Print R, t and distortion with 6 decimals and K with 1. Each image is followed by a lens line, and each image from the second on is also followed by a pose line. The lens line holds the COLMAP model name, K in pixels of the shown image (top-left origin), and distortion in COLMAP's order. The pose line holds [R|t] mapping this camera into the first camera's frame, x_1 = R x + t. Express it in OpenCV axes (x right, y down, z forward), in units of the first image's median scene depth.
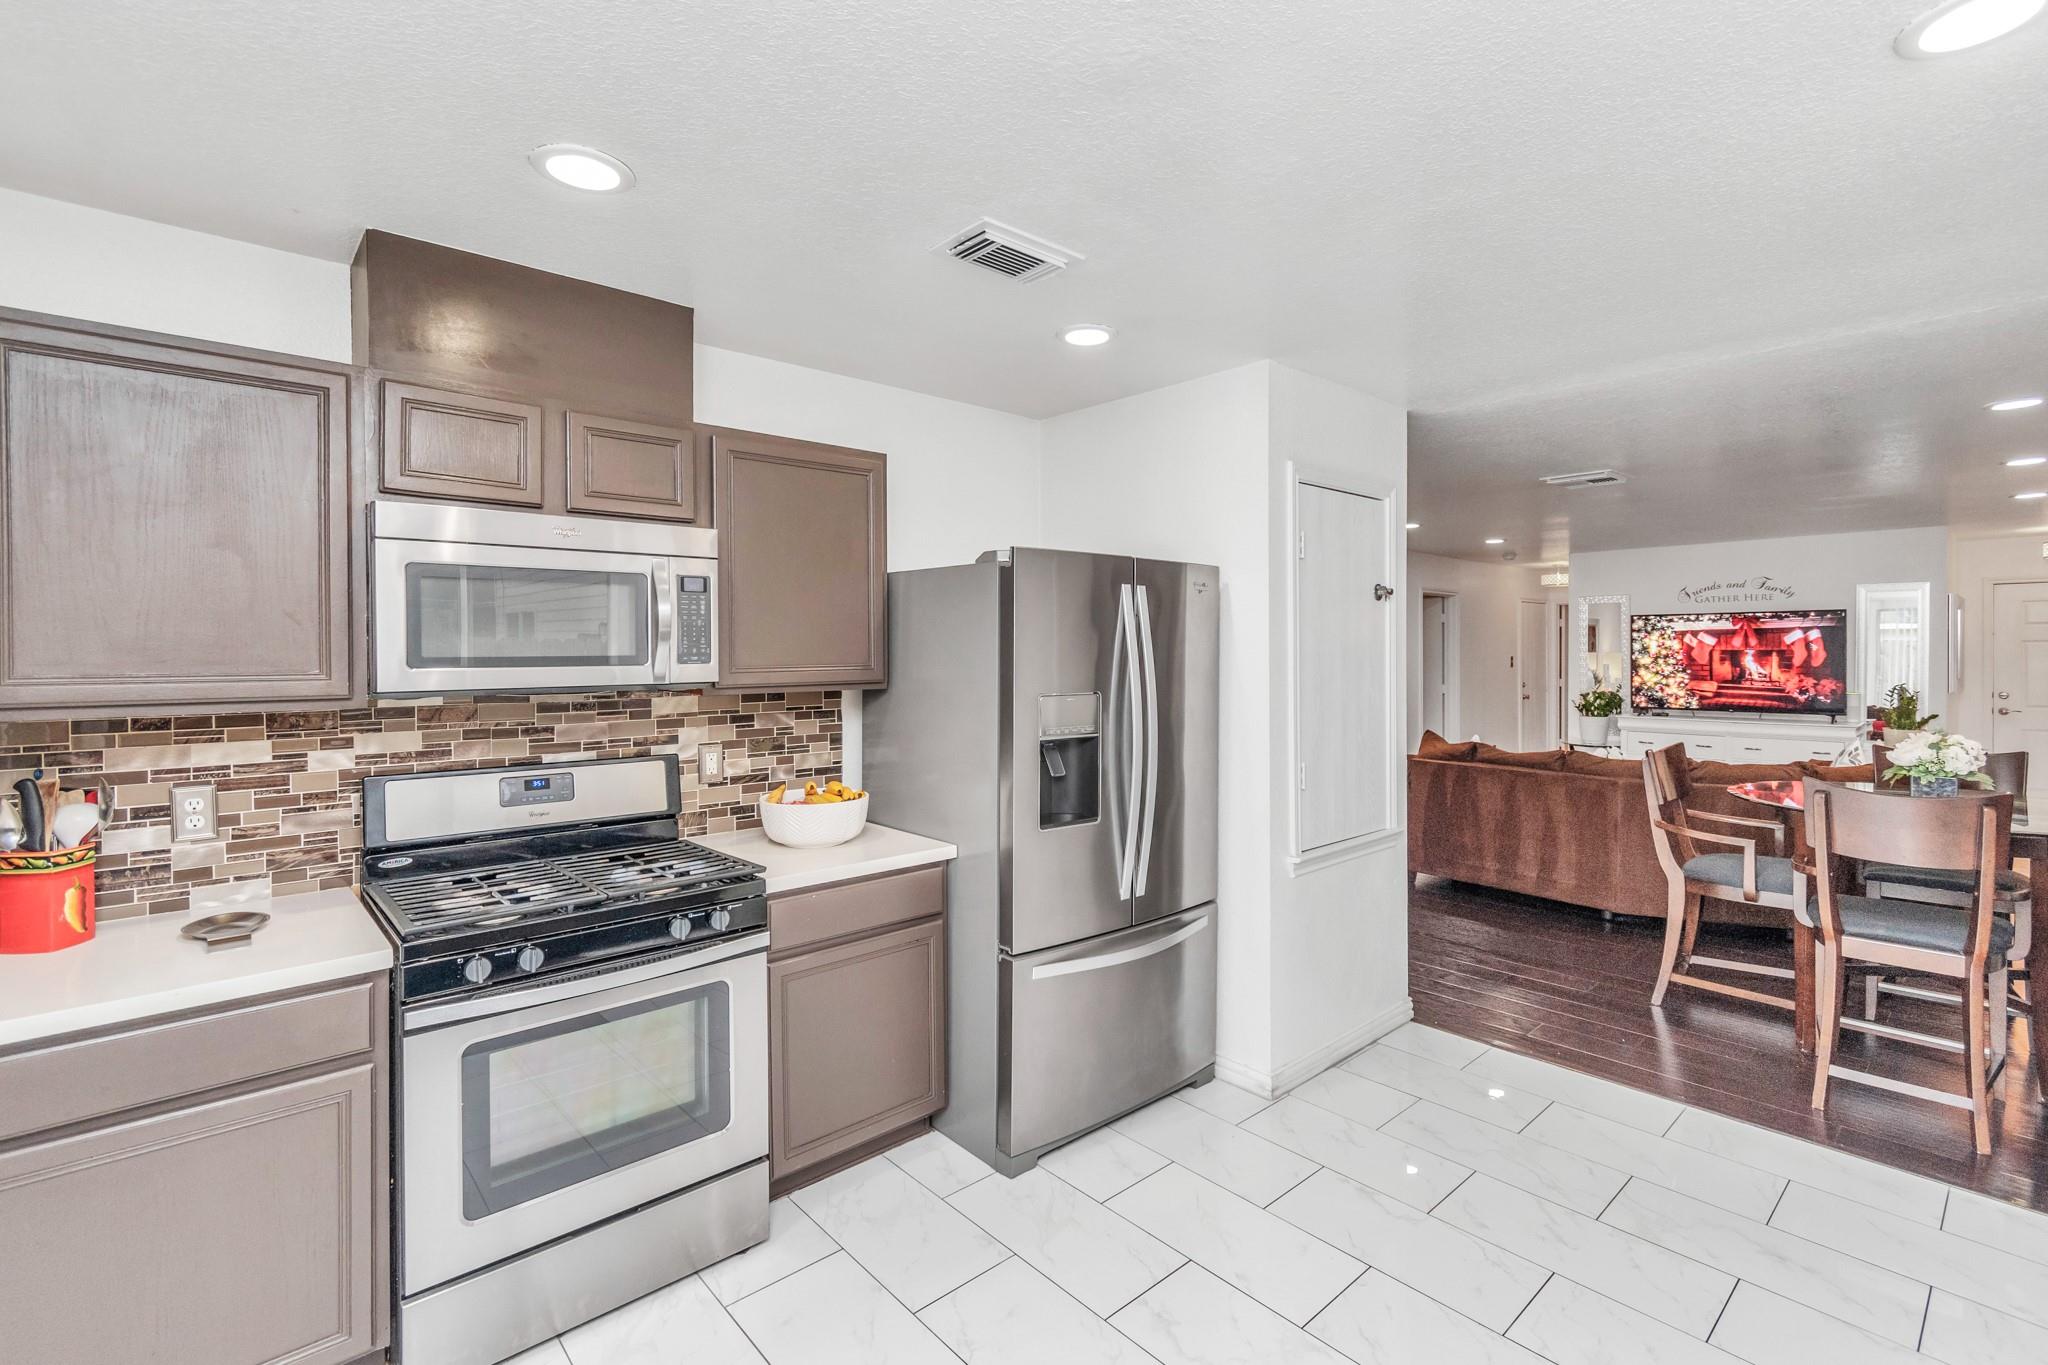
lens RADIAL K [[916.2, 0, 1027.7], [0, 916.2, 655.4], [0, 0, 1]] dist [0.000128, -0.000172]
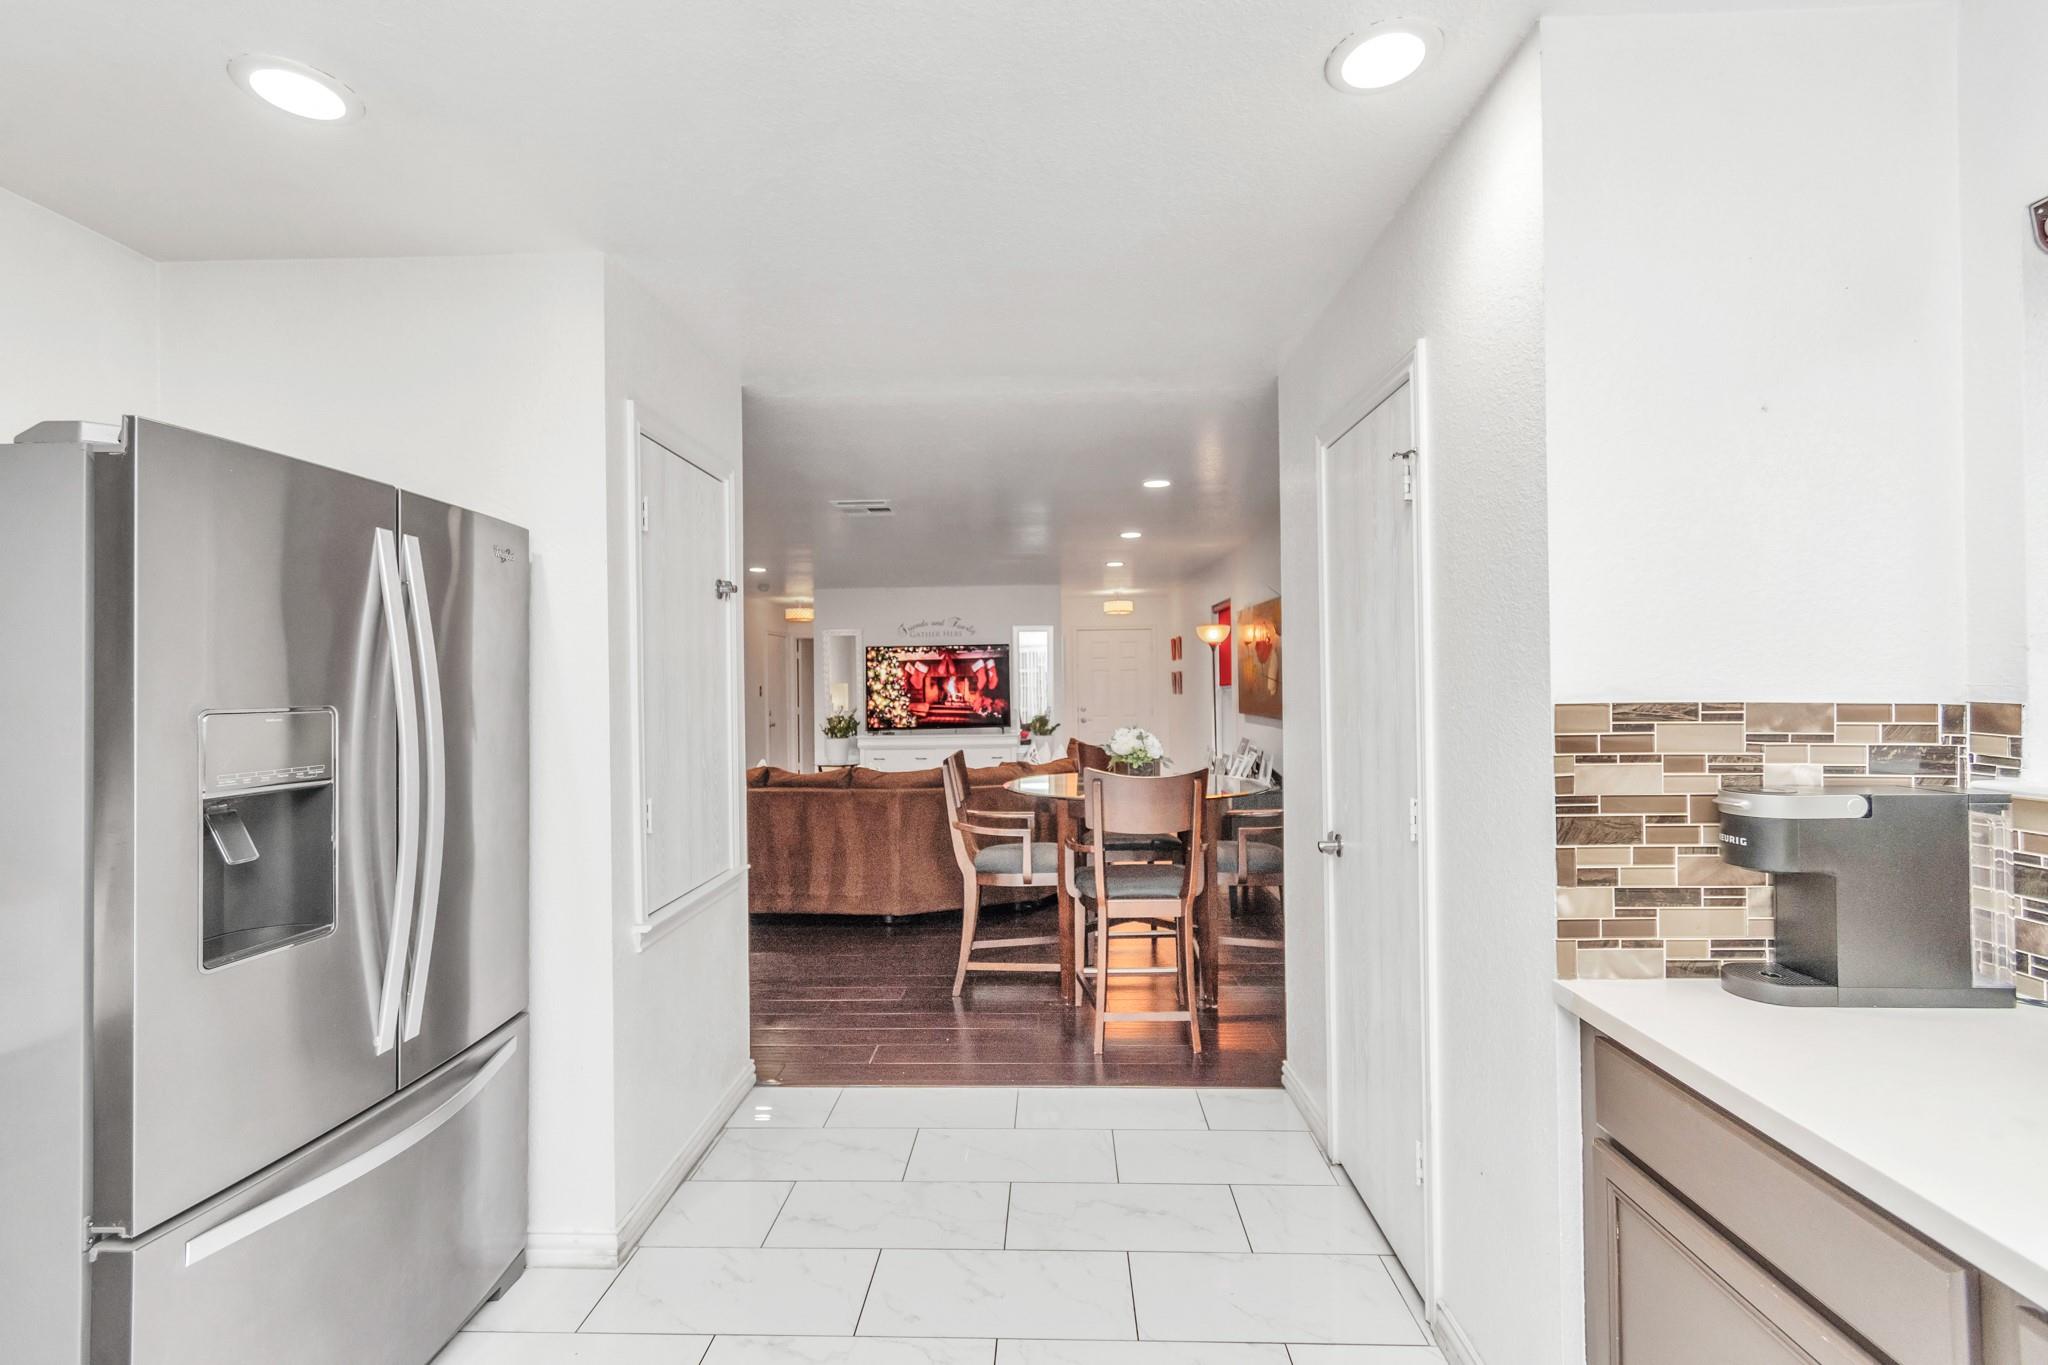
lens RADIAL K [[903.8, 0, 1020.2], [0, 903.8, 679.8], [0, 0, 1]] dist [-0.000507, -0.000114]
pose [[0.691953, -0.002440, 0.721938, -0.023236], [0.014665, 0.999835, -0.010677, 0.024373], [-0.721793, 0.017975, 0.691875, 0.203368]]
